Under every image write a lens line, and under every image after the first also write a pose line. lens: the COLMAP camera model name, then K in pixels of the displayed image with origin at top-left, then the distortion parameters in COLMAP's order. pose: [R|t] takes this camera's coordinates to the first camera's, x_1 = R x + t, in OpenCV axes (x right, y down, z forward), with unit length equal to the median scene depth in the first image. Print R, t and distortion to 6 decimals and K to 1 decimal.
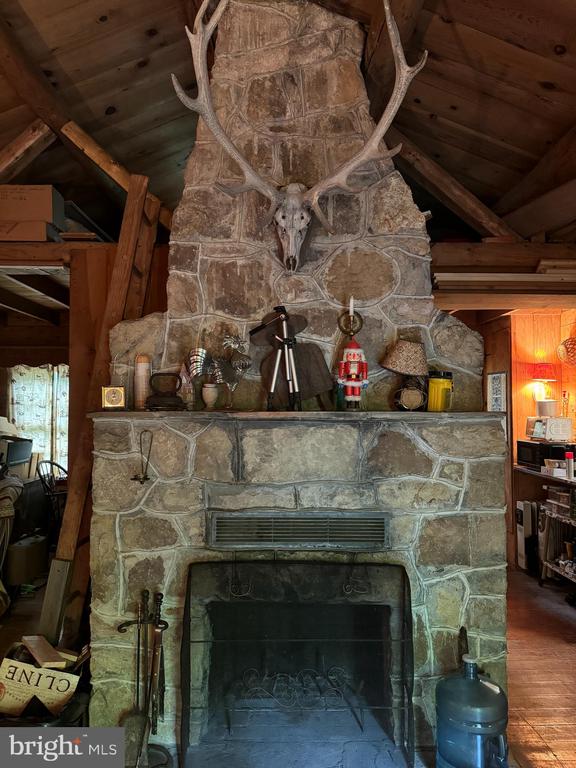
lens RADIAL K [[541.4, 0, 279.1], [0, 541.4, 378.9], [0, 0, 1]] dist [0.060529, -0.083411]
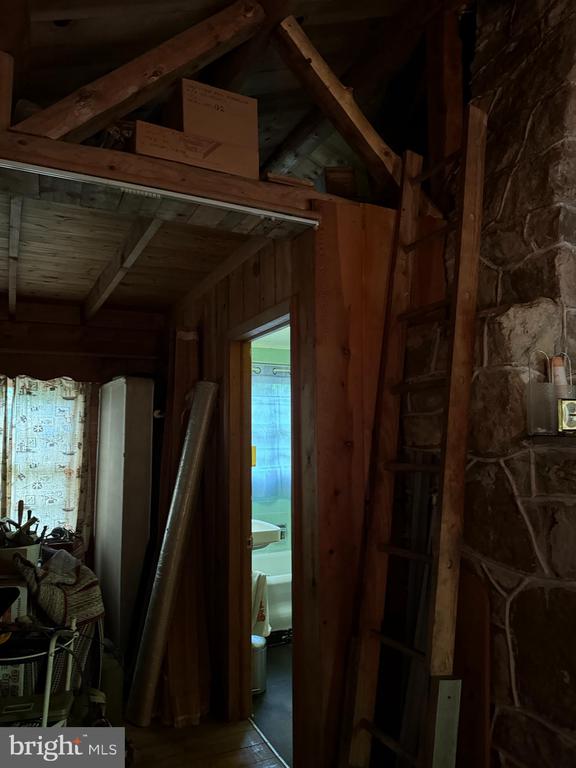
lens RADIAL K [[541.4, 0, 288.8], [0, 541.4, 388.0], [0, 0, 1]] dist [0.060529, -0.083411]
pose [[0.906962, 0.032305, 0.419971, -0.803575], [-0.014355, 0.998846, -0.045834, 0.032077], [-0.420967, 0.035541, 0.906379, 0.486130]]
